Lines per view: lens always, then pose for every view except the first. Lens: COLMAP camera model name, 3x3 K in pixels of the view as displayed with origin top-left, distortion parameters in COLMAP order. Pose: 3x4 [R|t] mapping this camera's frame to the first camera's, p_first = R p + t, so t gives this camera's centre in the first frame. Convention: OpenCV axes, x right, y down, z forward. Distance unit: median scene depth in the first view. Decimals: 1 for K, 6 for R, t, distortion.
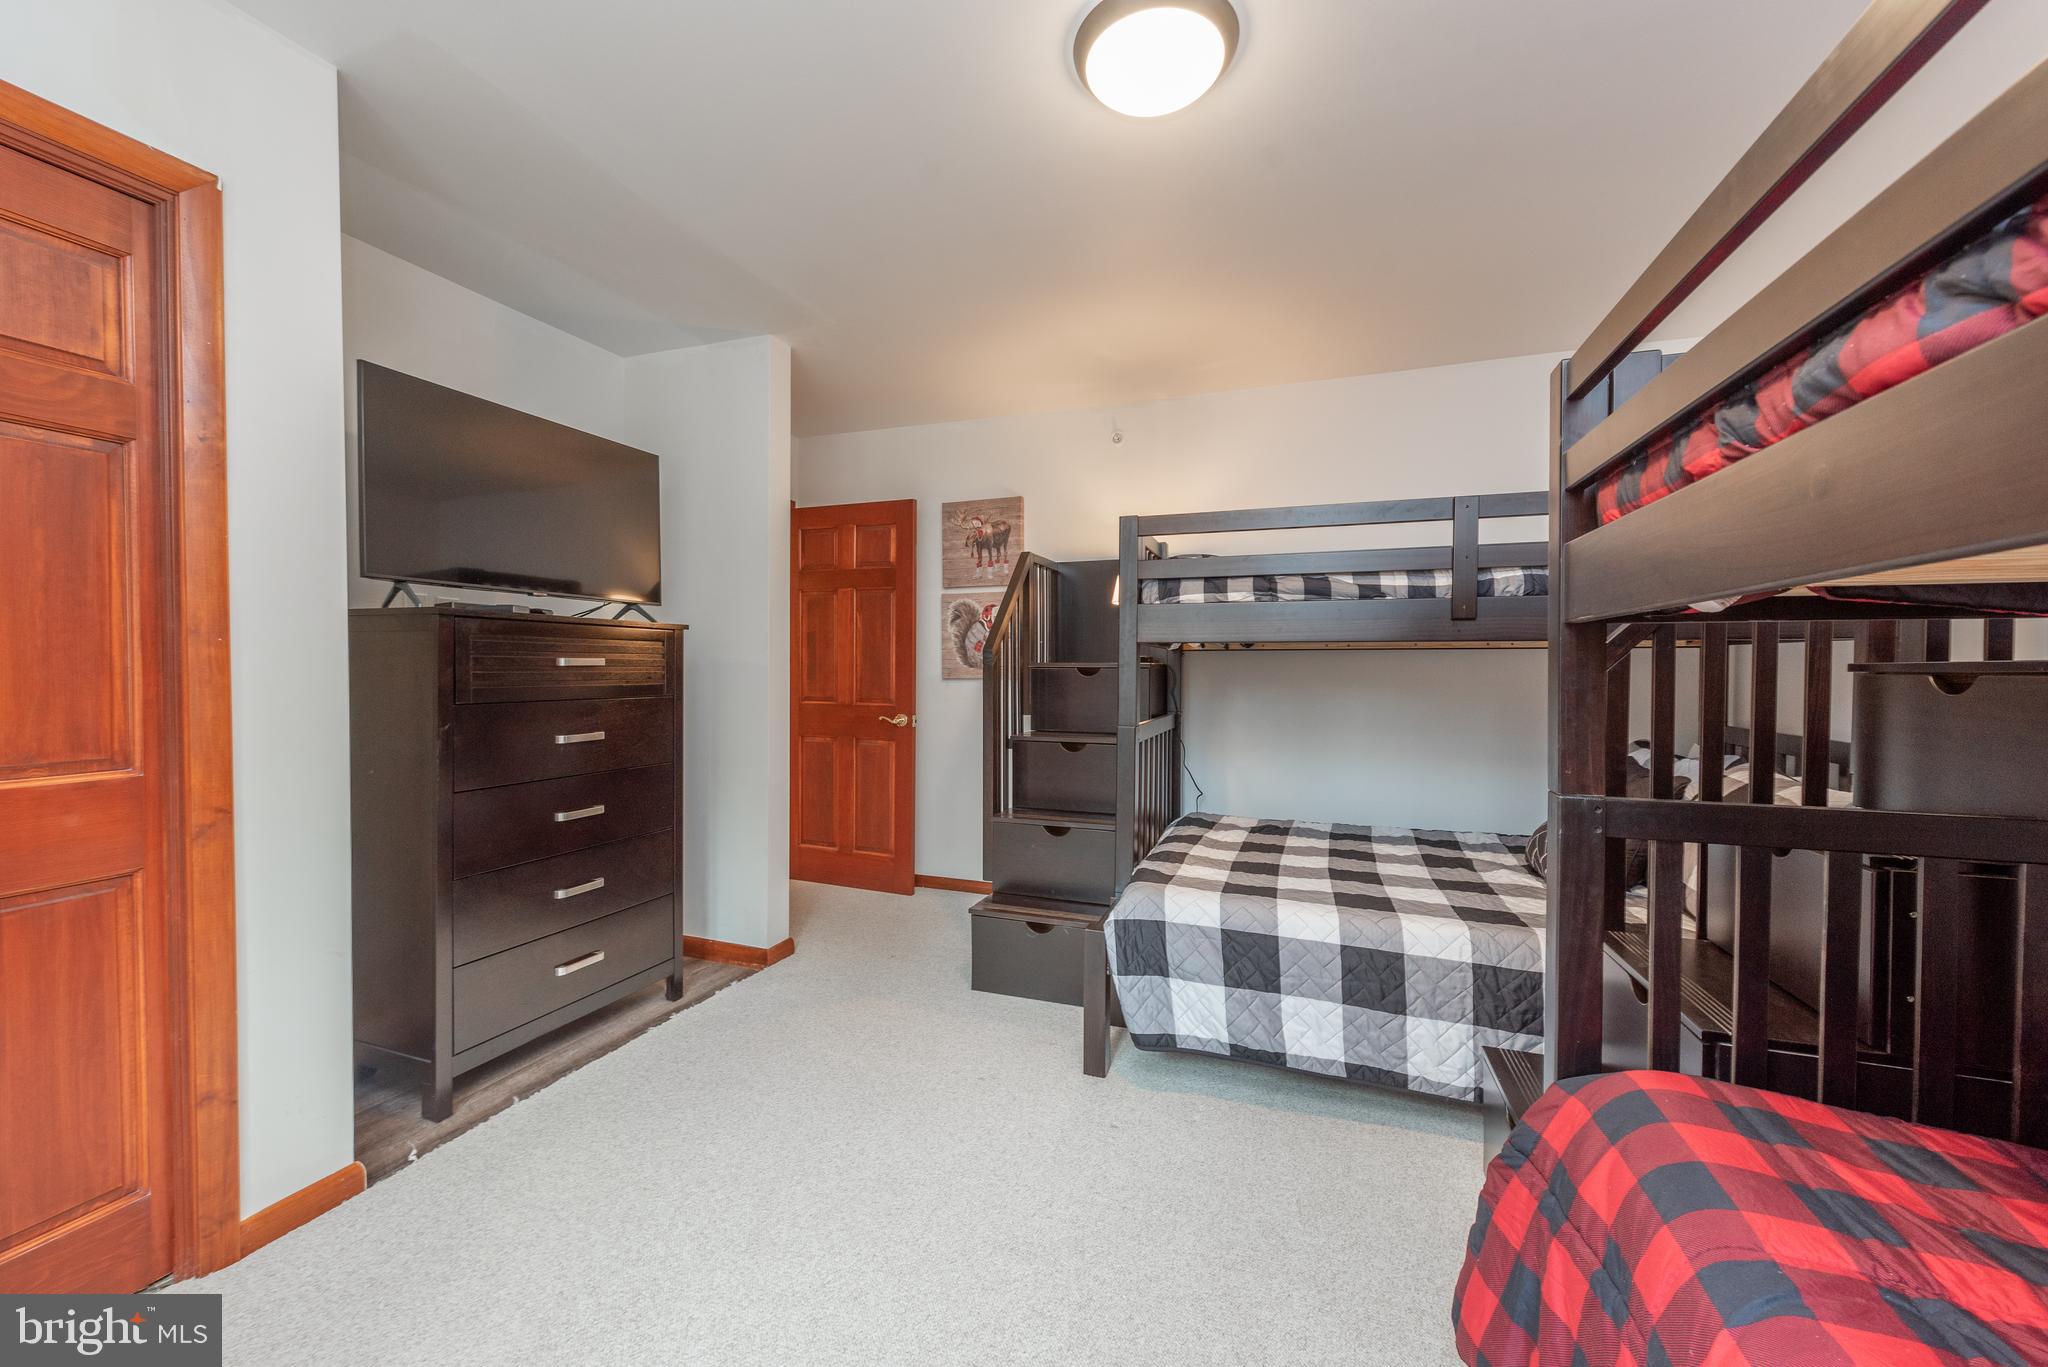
lens RADIAL K [[791.5, 0, 1024.7], [0, 791.5, 682.0], [0, 0, 1]] dist [-0.011856, -0.000420]
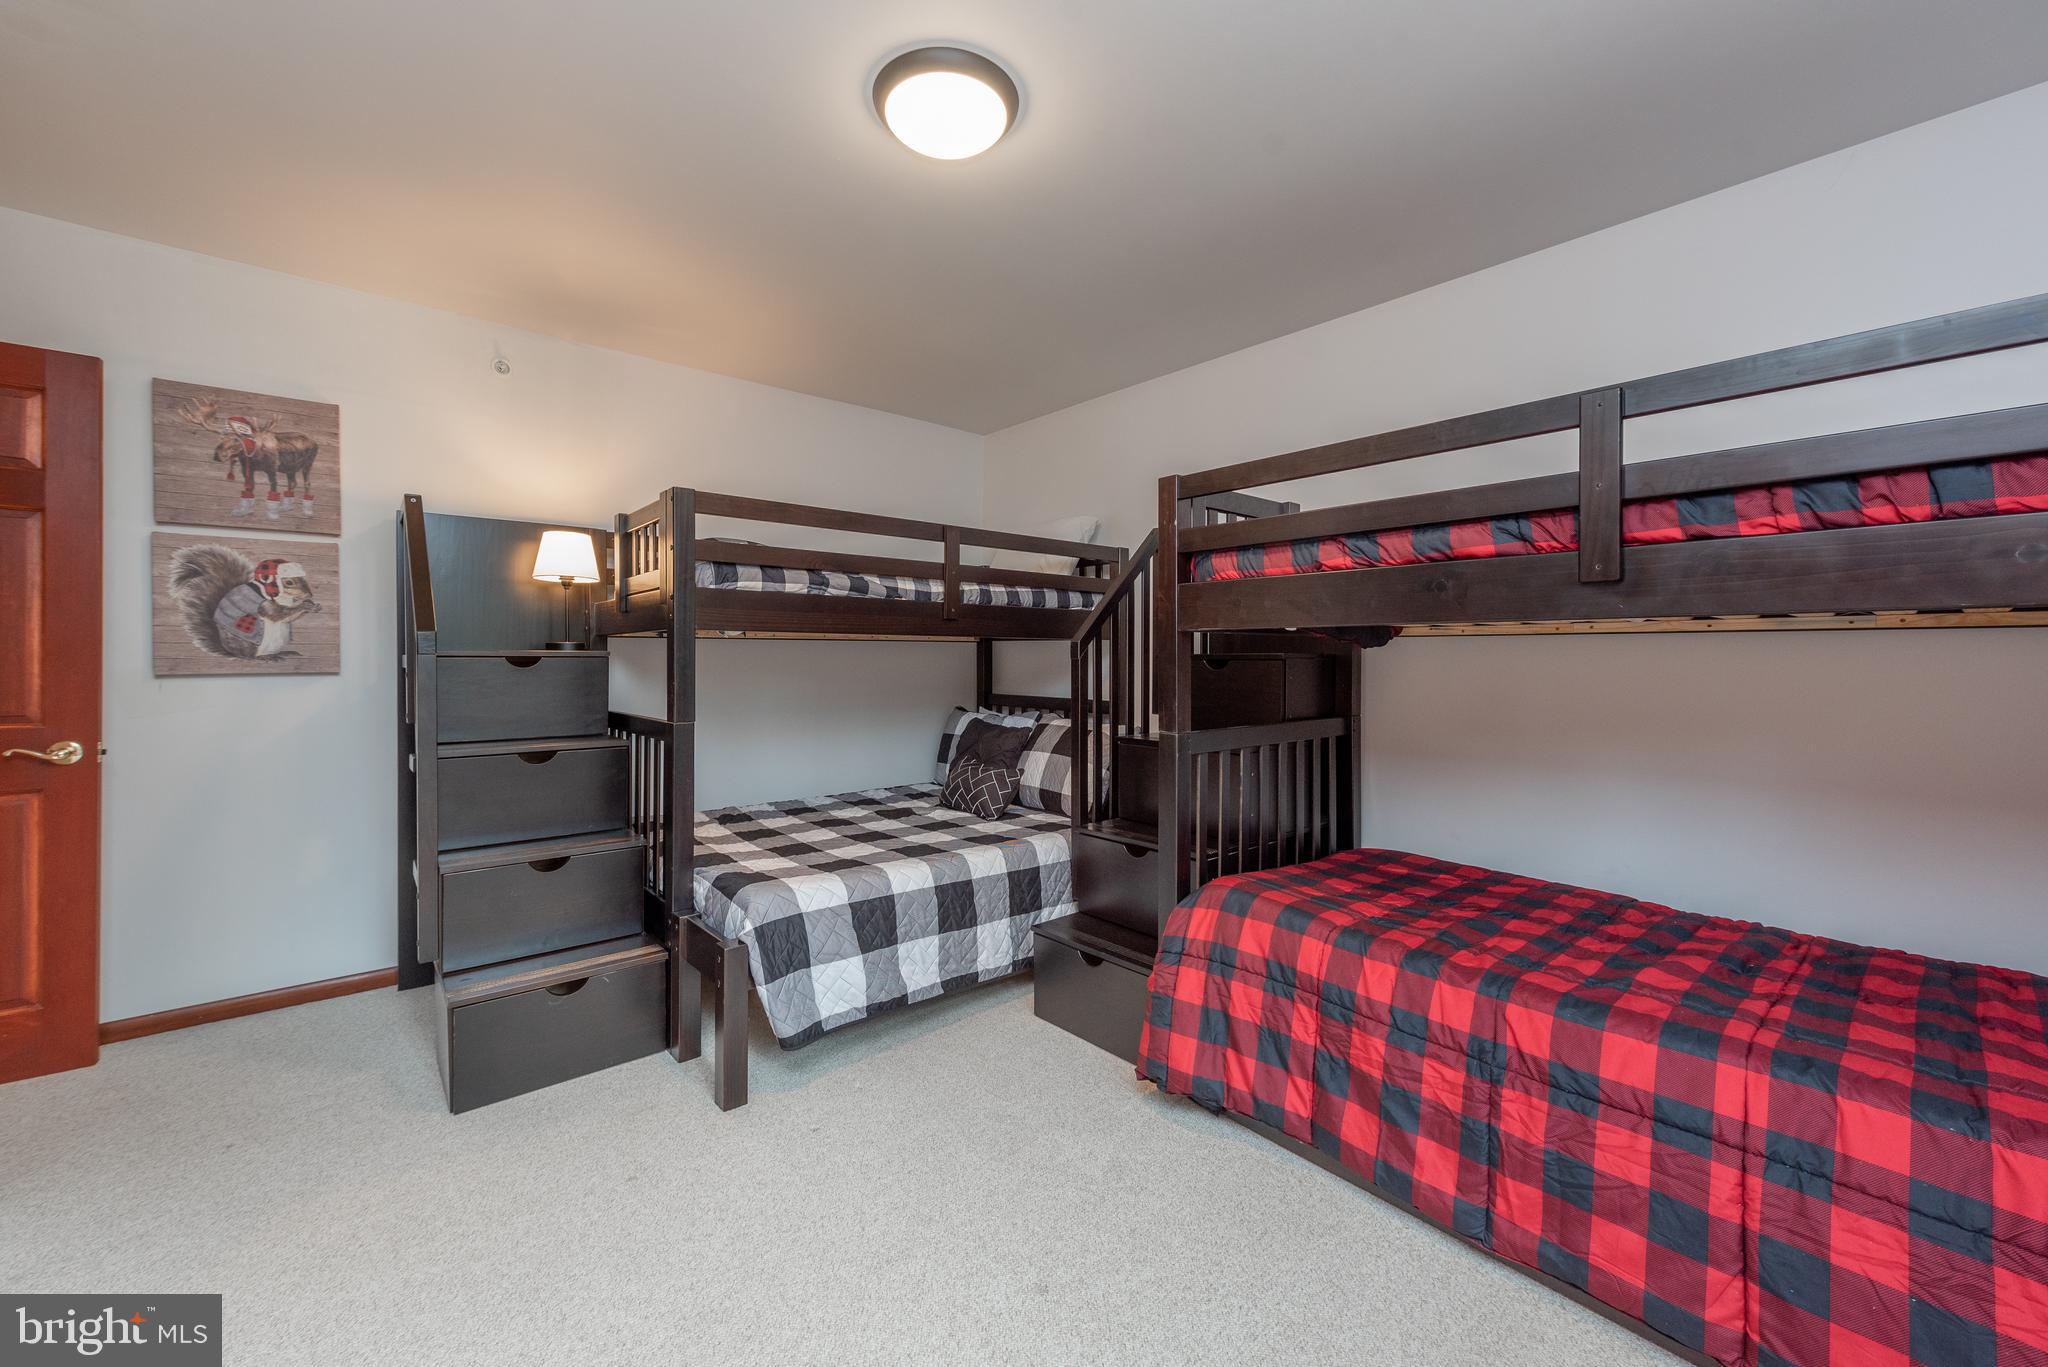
lens RADIAL K [[791.5, 0, 1035.7], [0, 791.5, 662.4], [0, 0, 1]] dist [-0.011856, -0.000420]
pose [[0.473422, -0.006620, 0.880811, -0.482067], [0.016216, 0.999868, -0.001201, -0.004033], [-0.880687, 0.014852, 0.473466, 0.234171]]
